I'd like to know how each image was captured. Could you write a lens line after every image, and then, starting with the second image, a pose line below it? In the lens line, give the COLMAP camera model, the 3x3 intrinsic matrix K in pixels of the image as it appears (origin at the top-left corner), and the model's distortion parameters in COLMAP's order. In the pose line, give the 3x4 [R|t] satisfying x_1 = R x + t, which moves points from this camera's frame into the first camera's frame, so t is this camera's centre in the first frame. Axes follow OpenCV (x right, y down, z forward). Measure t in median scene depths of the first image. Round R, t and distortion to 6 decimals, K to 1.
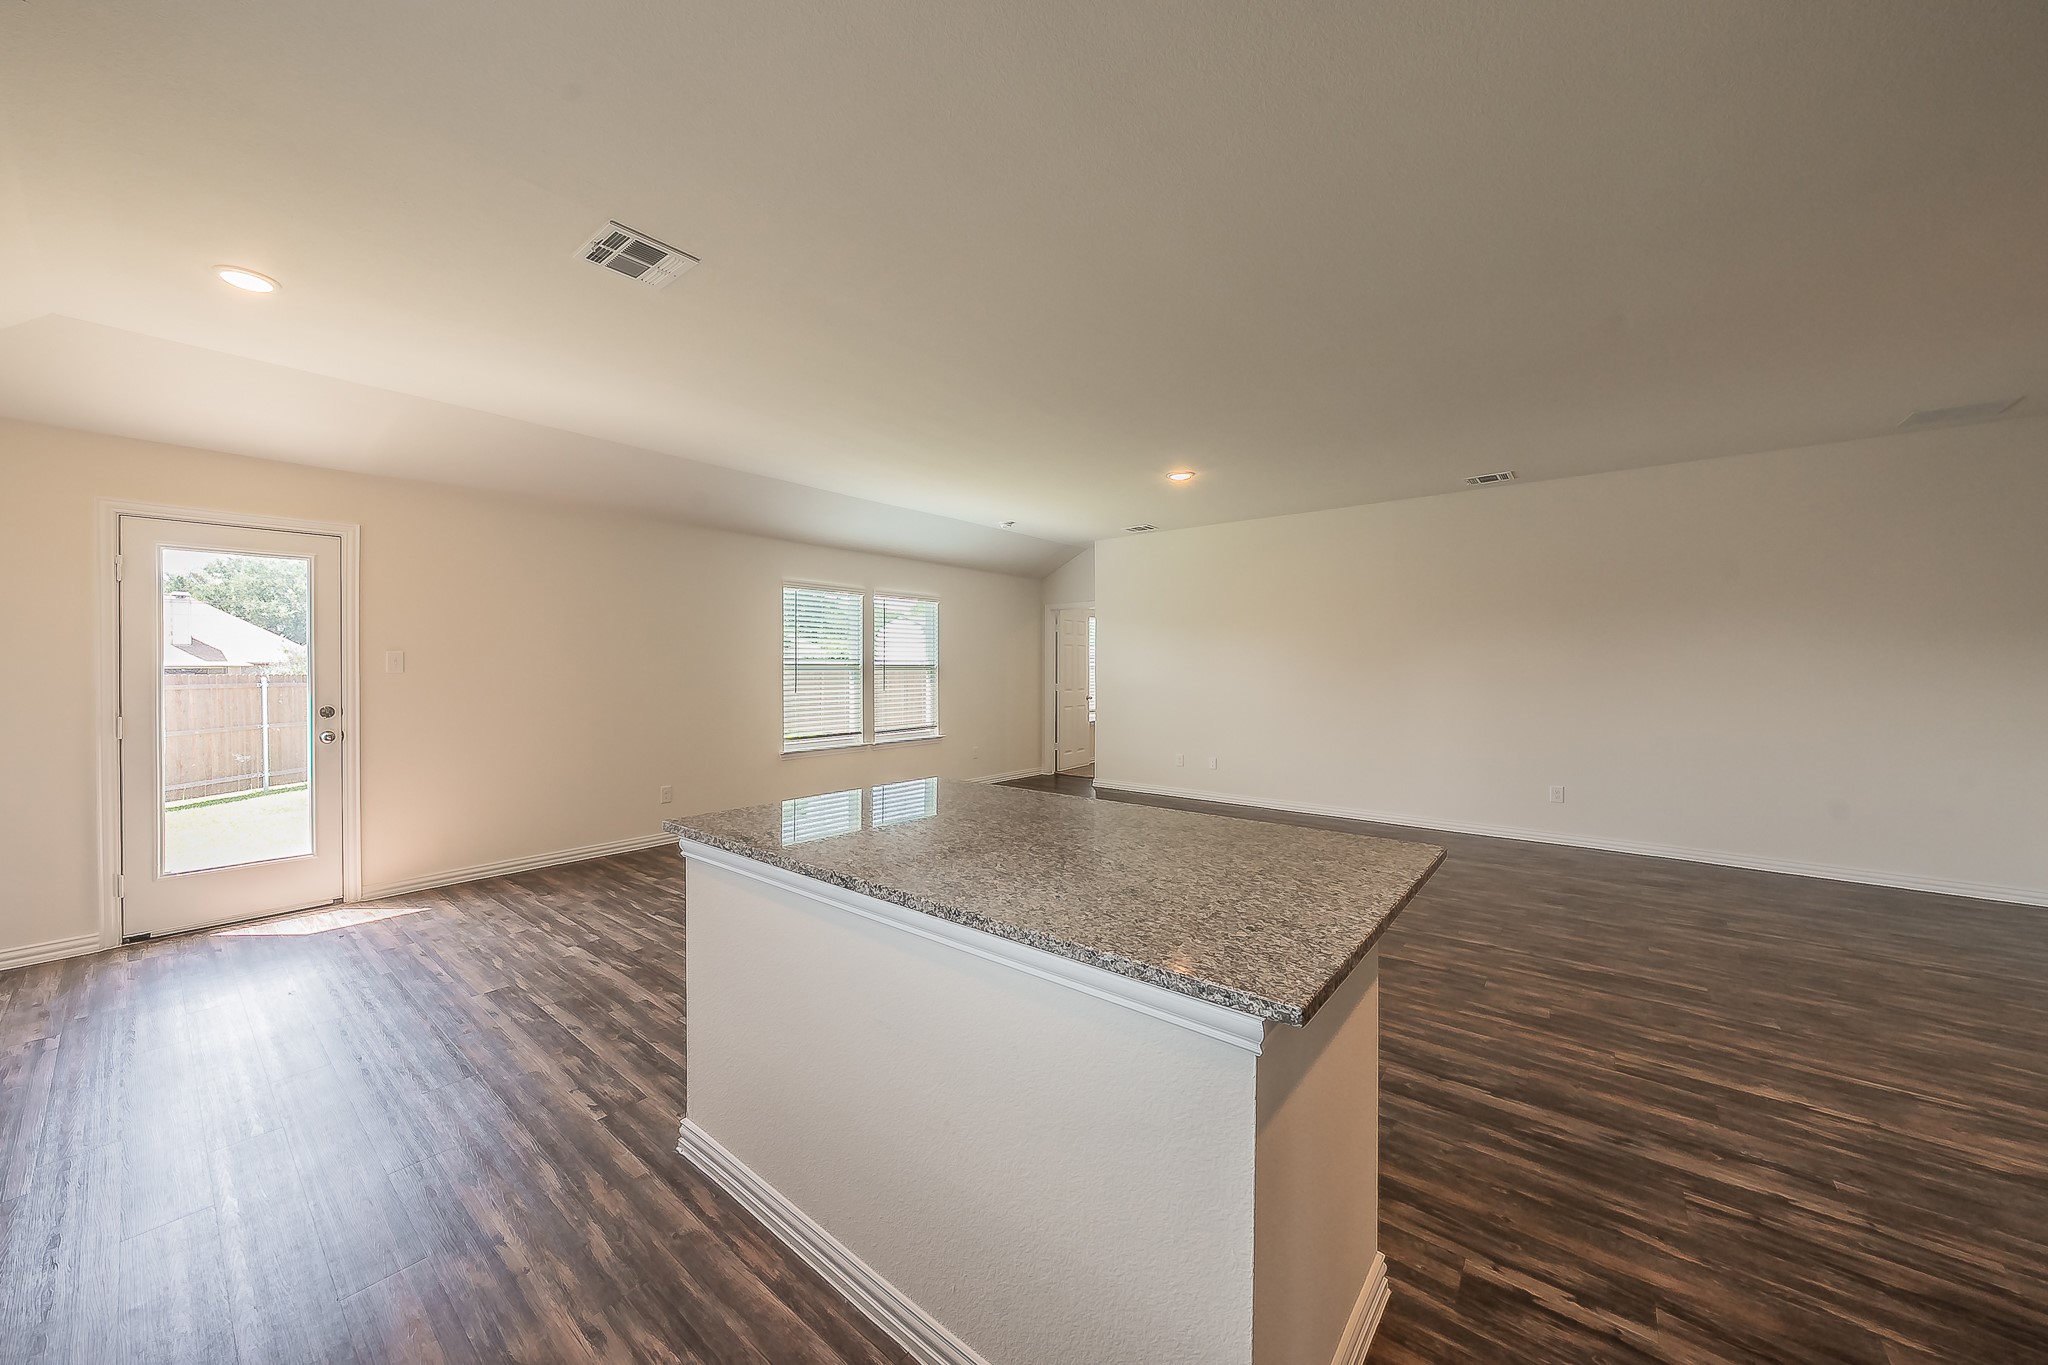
lens RADIAL K [[730.7, 0, 972.1], [0, 730.7, 678.2], [0, 0, 1]] dist [-0.001006, 0.000068]
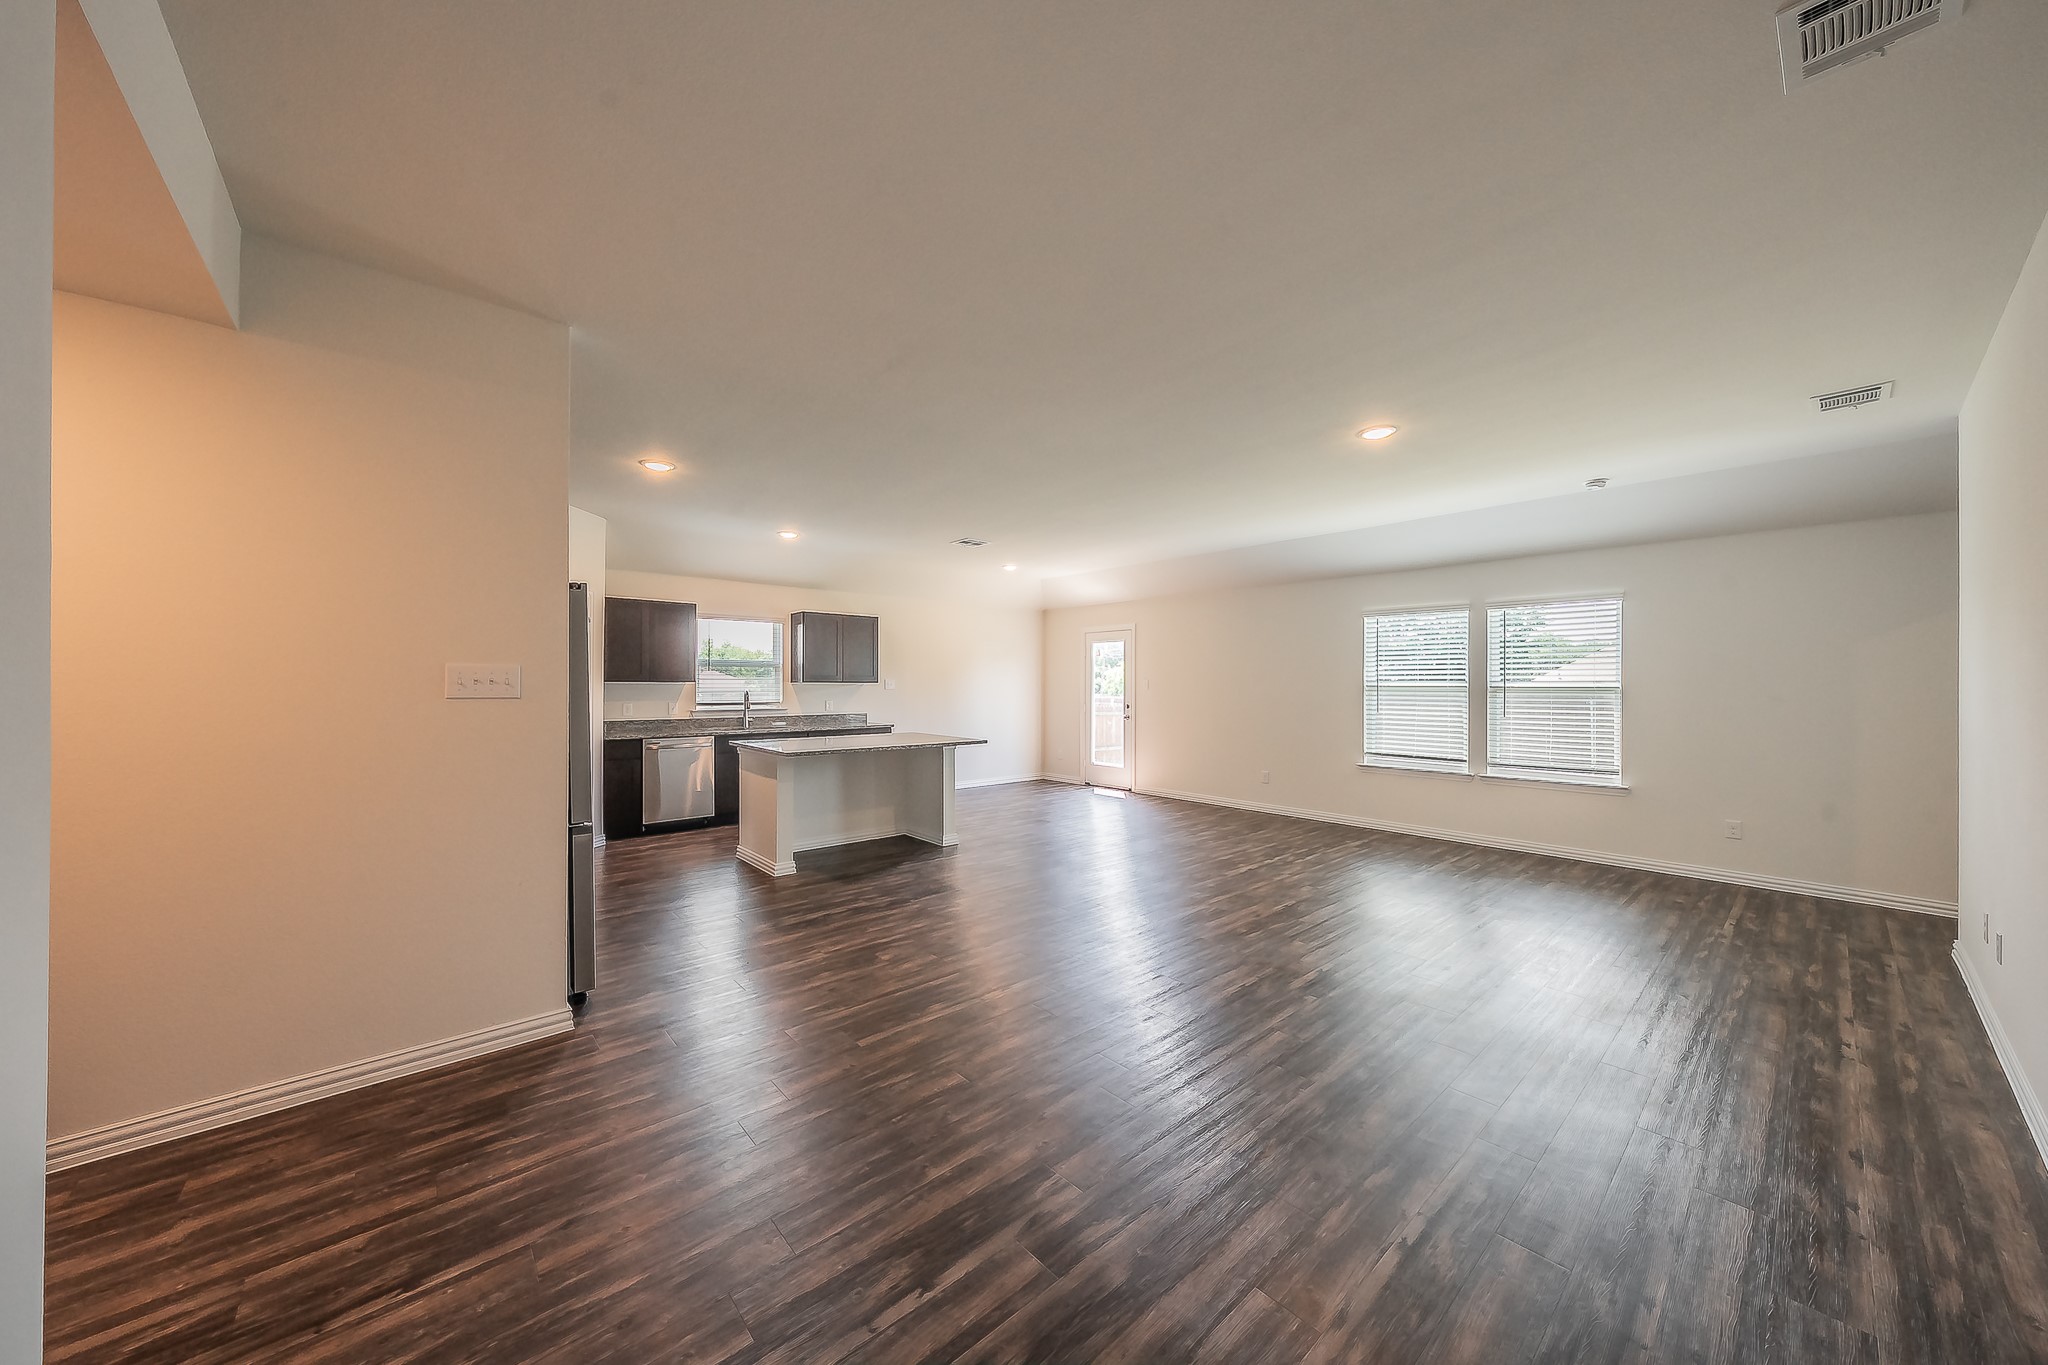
lens RADIAL K [[706.0, 0, 1018.5], [0, 706.0, 678.9], [0, 0, 1]] dist [-0.001150, -0.000122]
pose [[-0.138784, -0.008450, -0.990287, 1.475629], [-0.019546, 0.999792, -0.005792, -0.021898], [0.990130, 0.018553, -0.138920, 1.041530]]
